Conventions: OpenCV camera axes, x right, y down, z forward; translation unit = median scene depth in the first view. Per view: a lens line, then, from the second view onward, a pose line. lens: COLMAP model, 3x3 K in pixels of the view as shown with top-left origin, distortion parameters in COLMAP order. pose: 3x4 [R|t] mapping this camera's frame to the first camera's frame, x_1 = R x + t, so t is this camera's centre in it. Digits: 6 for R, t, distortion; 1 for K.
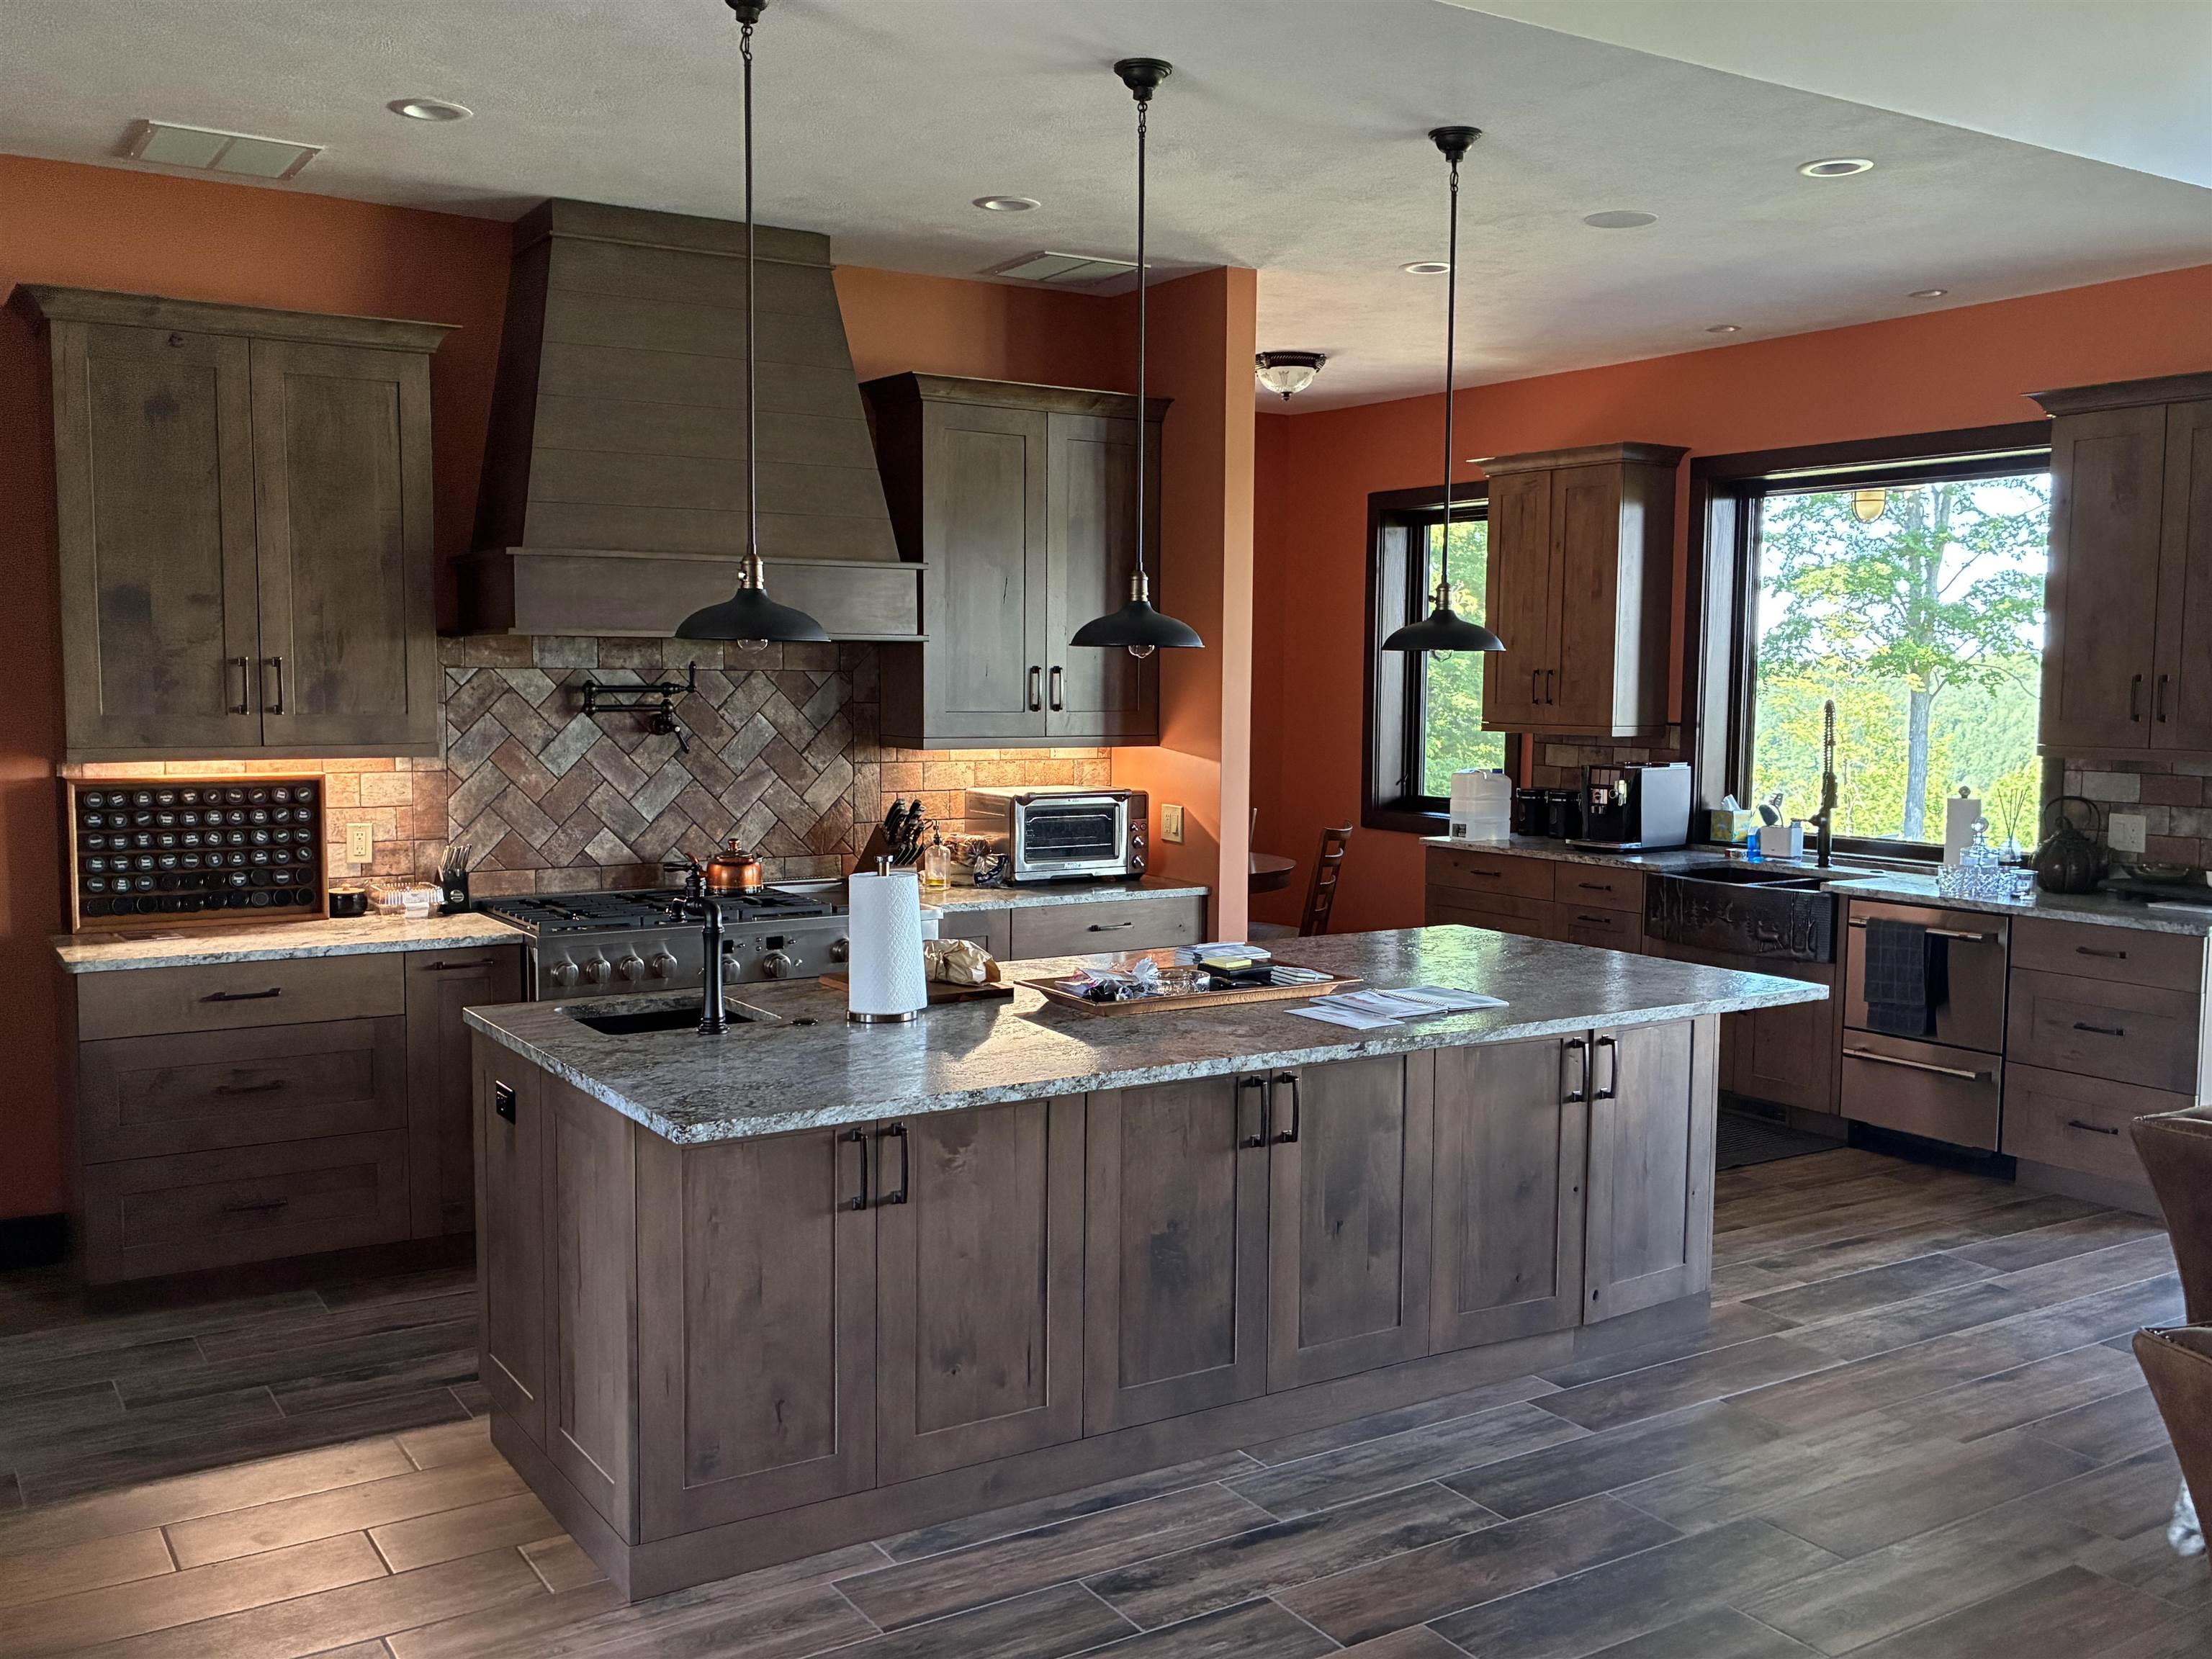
lens RADIAL K [[1994.2, 0, 1101.7], [0, 1994.2, 829.2], [0, 0, 1]] dist [0.017000, -0.011451]
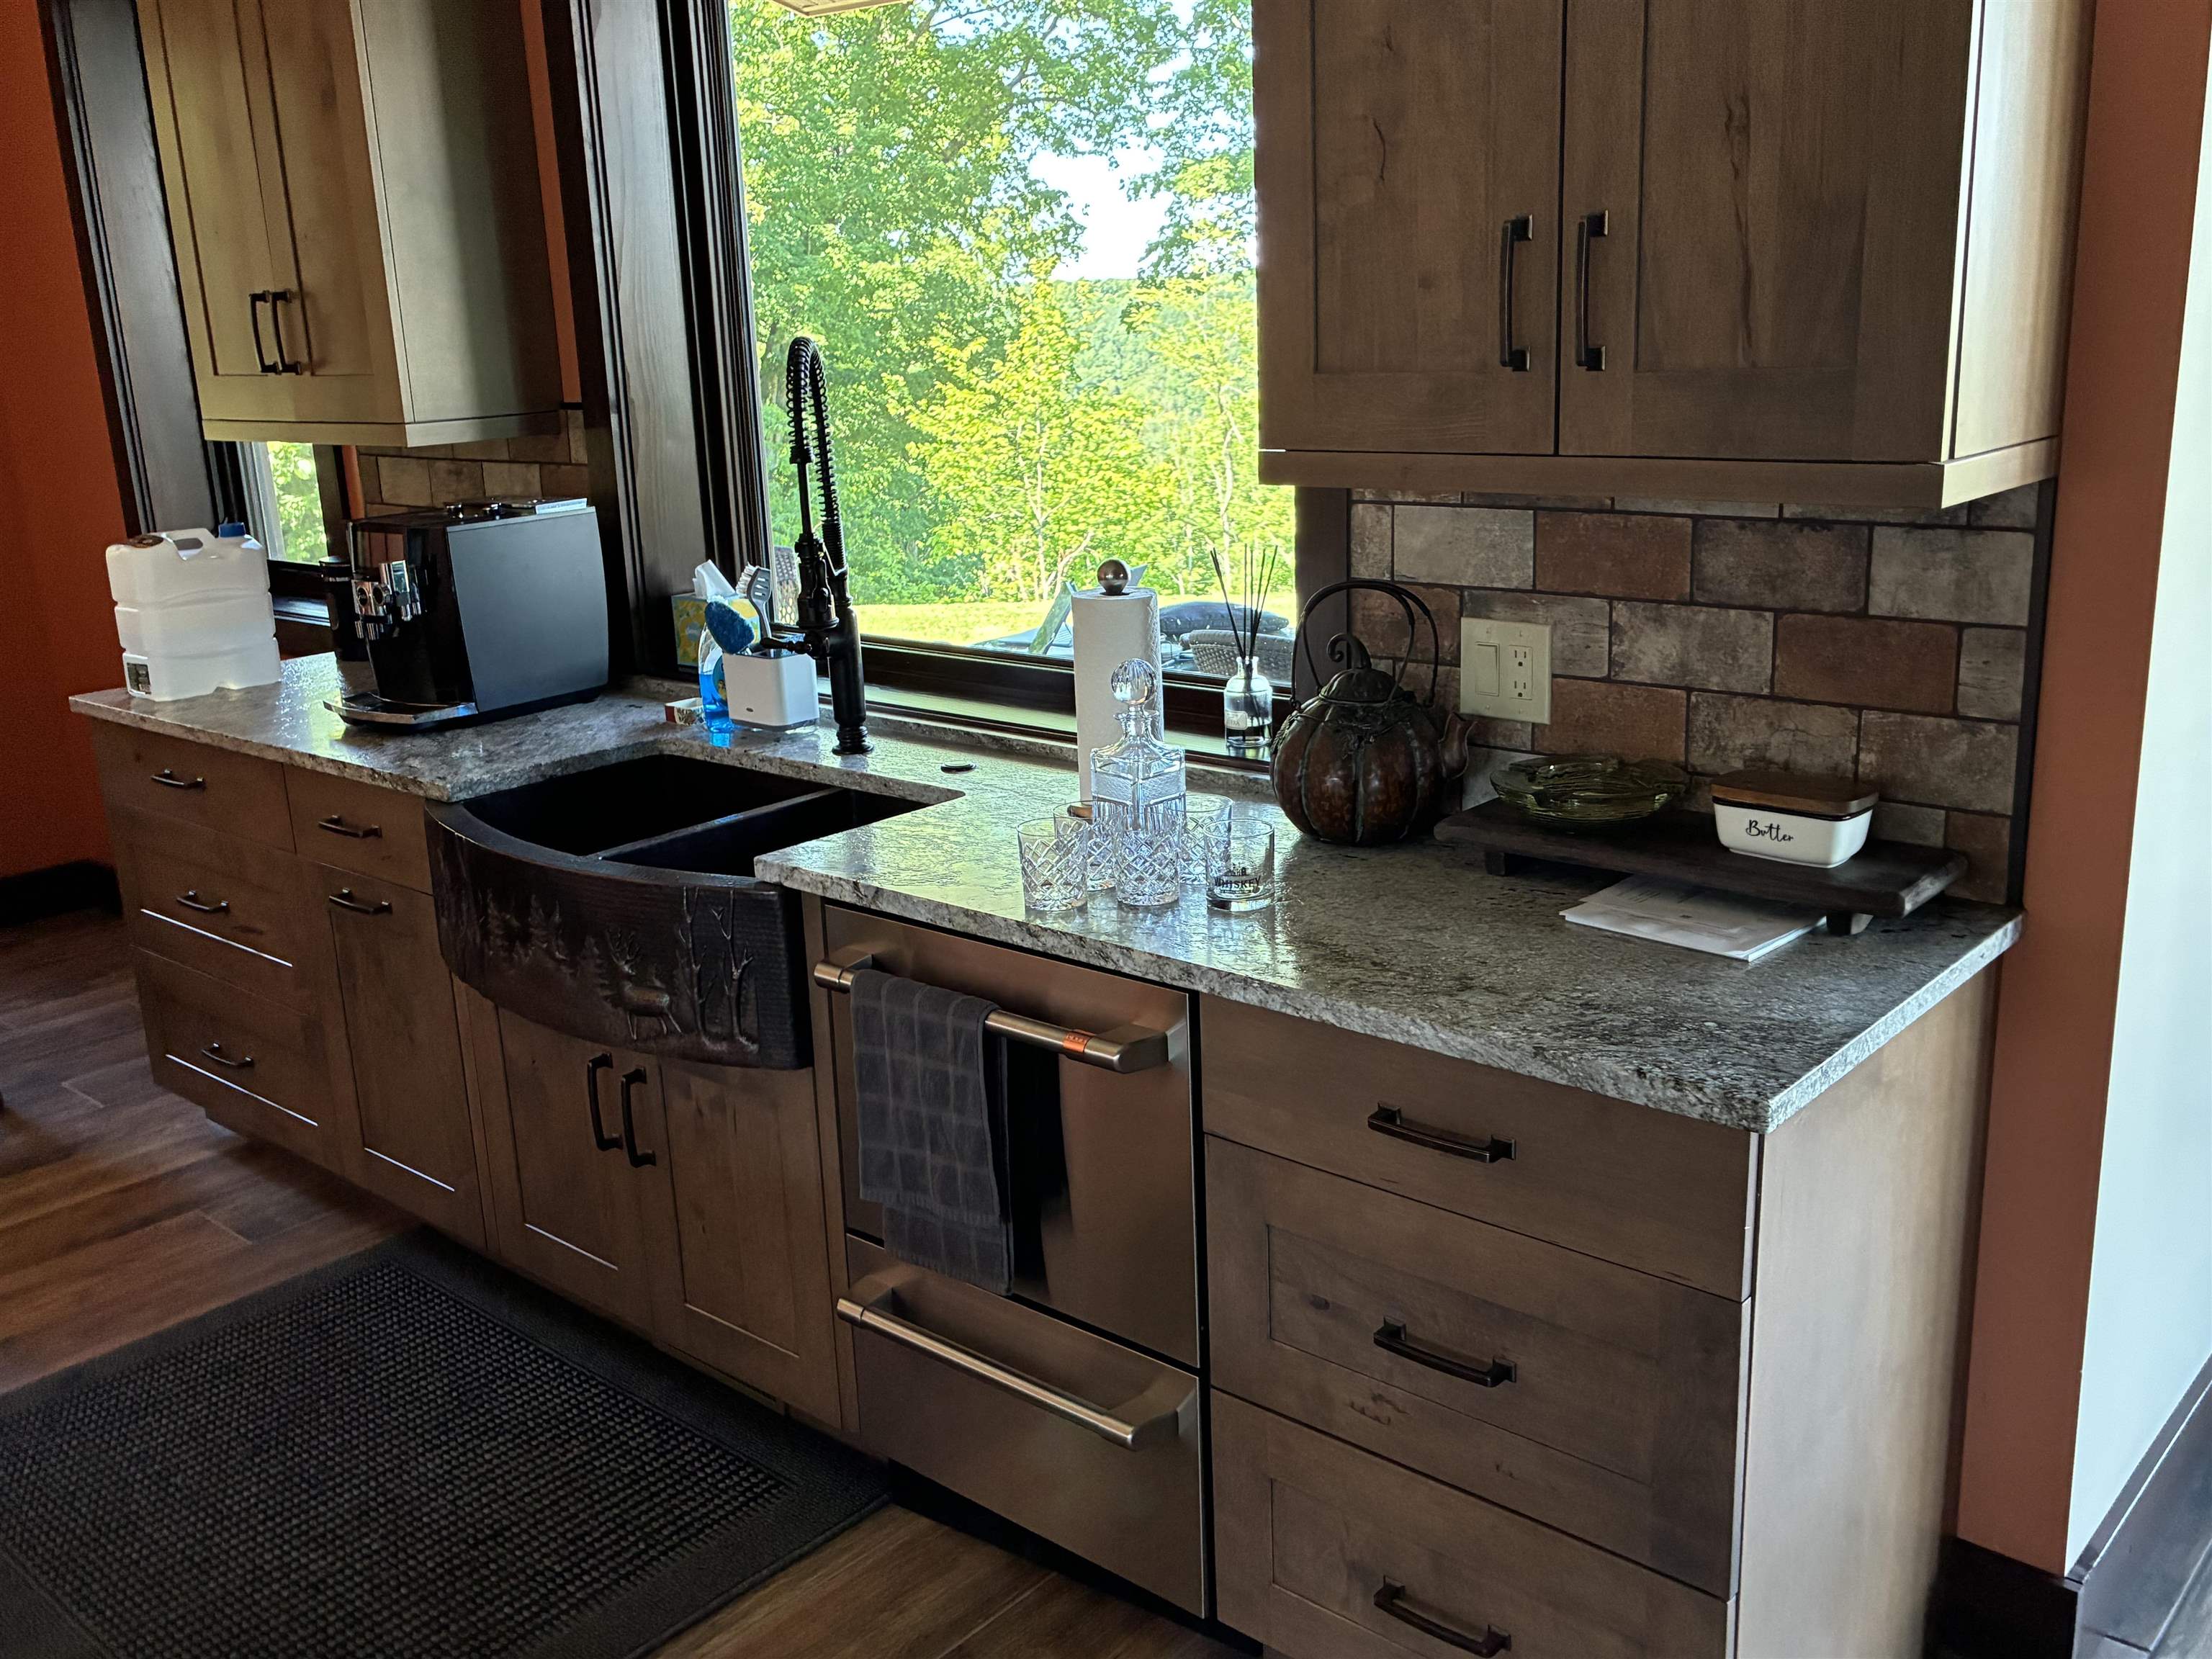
lens RADIAL K [[1994.2, 0, 1105.9], [0, 1994.2, 833.3], [0, 0, 1]] dist [0.017000, -0.011451]
pose [[0.960149, -0.117645, 0.253523, 0.343341], [0.070257, 0.979561, 0.188479, -0.043552], [-0.270515, -0.163156, 0.948790, 0.663002]]
